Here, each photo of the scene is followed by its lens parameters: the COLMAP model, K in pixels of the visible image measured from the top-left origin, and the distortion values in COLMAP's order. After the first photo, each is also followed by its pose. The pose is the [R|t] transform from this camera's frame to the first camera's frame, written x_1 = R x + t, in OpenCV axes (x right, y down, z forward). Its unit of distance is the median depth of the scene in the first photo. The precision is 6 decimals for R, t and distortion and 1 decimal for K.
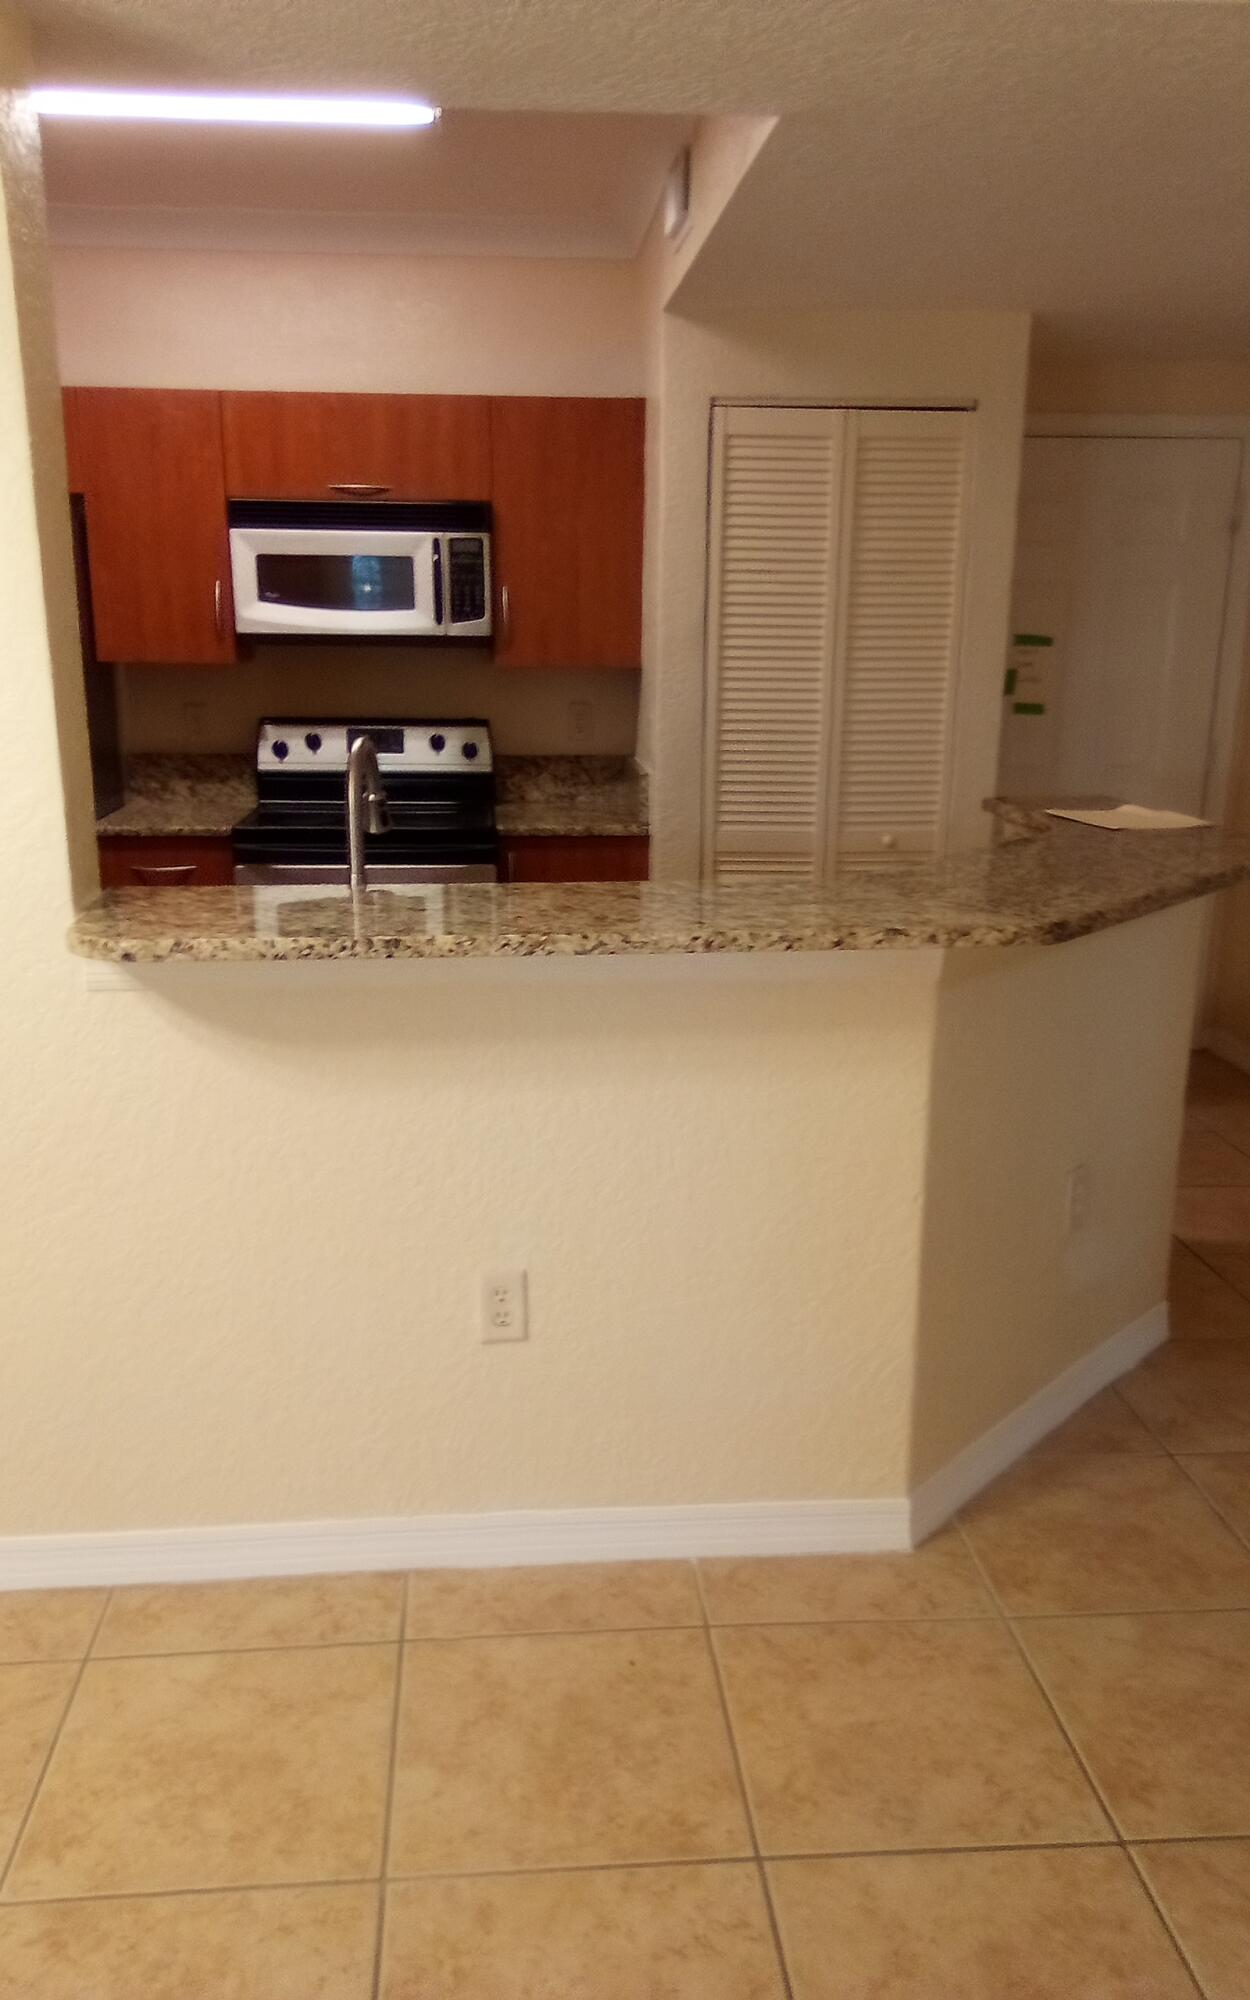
lens RADIAL K [[1581.3, 0, 599.2], [0, 1581.3, 1030.2], [0, 0, 1]] dist [0.161945, -0.229661]
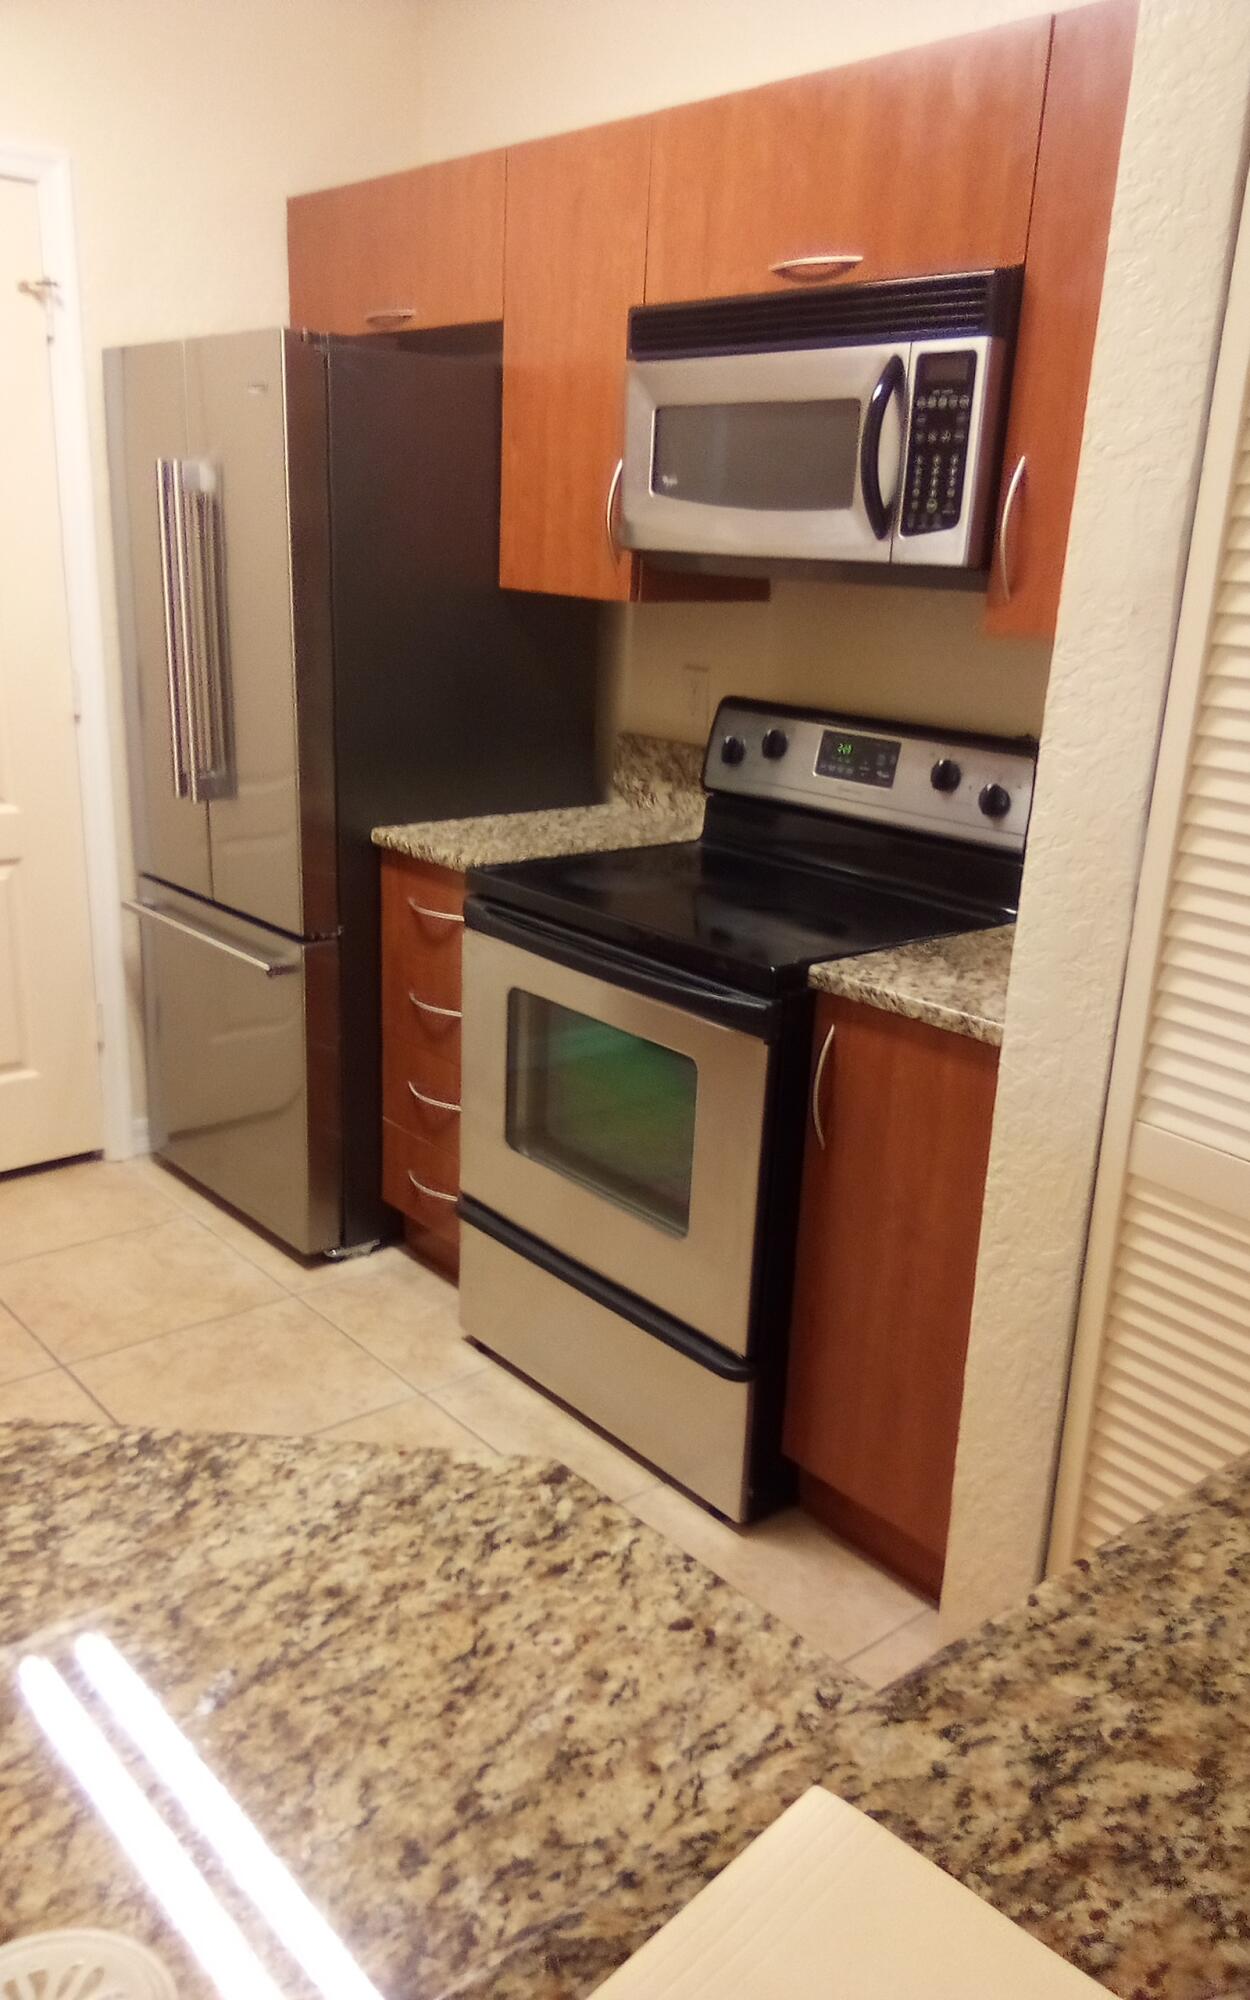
lens RADIAL K [[1581.3, 0, 599.2], [0, 1581.3, 1030.2], [0, 0, 1]] dist [0.161945, -0.229661]
pose [[0.584538, 0.265036, -0.766858, 0.264844], [-0.238302, 0.959540, 0.149984, -0.163328], [0.775582, 0.095073, 0.624047, 0.642152]]
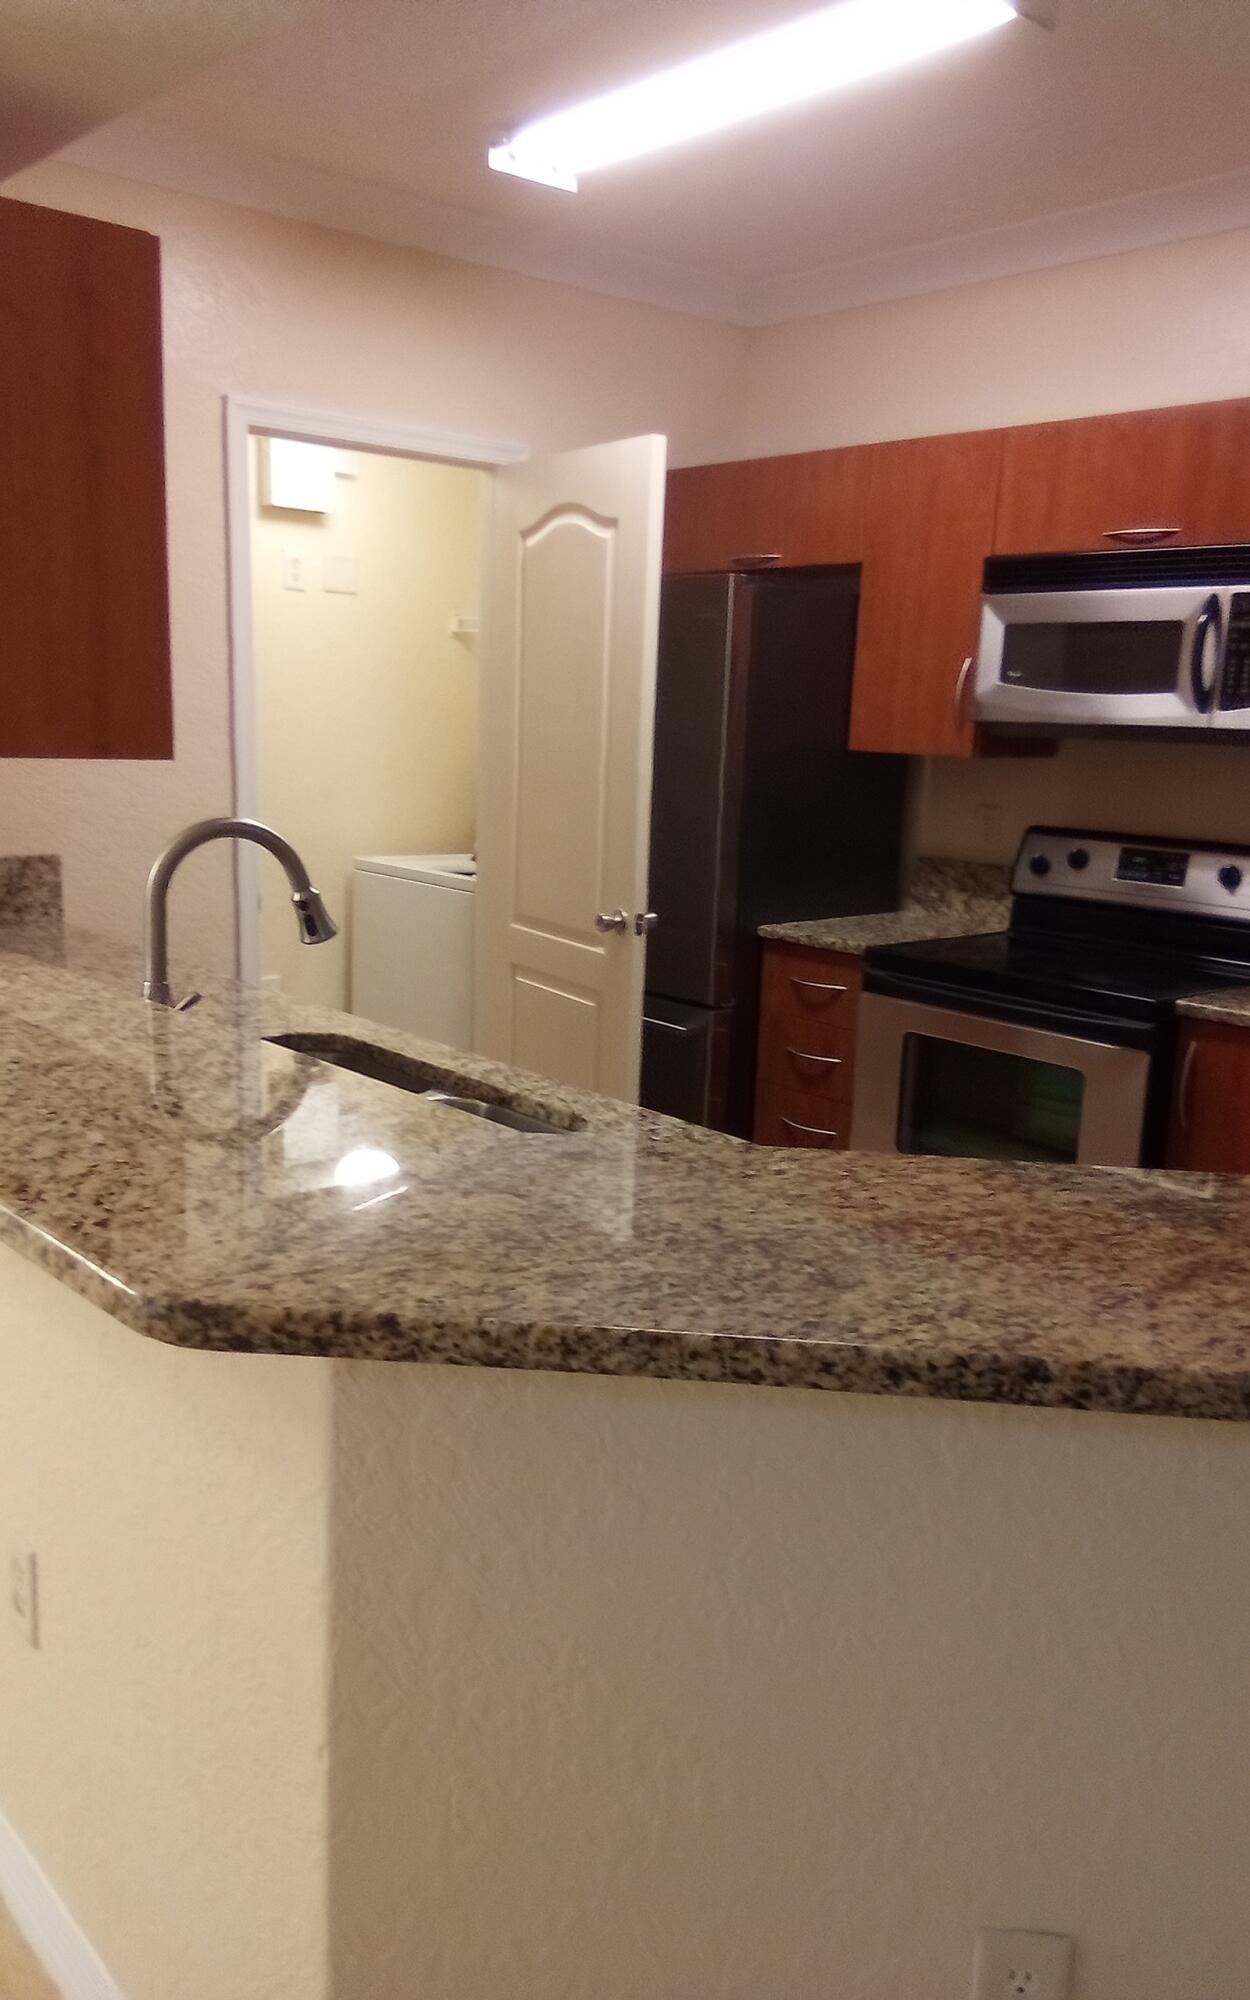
lens RADIAL K [[1581.3, 0, 599.2], [0, 1581.3, 1030.2], [0, 0, 1]] dist [0.161945, -0.229661]
pose [[0.596775, 0.183479, -0.781150, 0.326461], [-0.233534, 0.971079, 0.049677, -0.089873], [0.767673, 0.152779, 0.622364, 0.368836]]
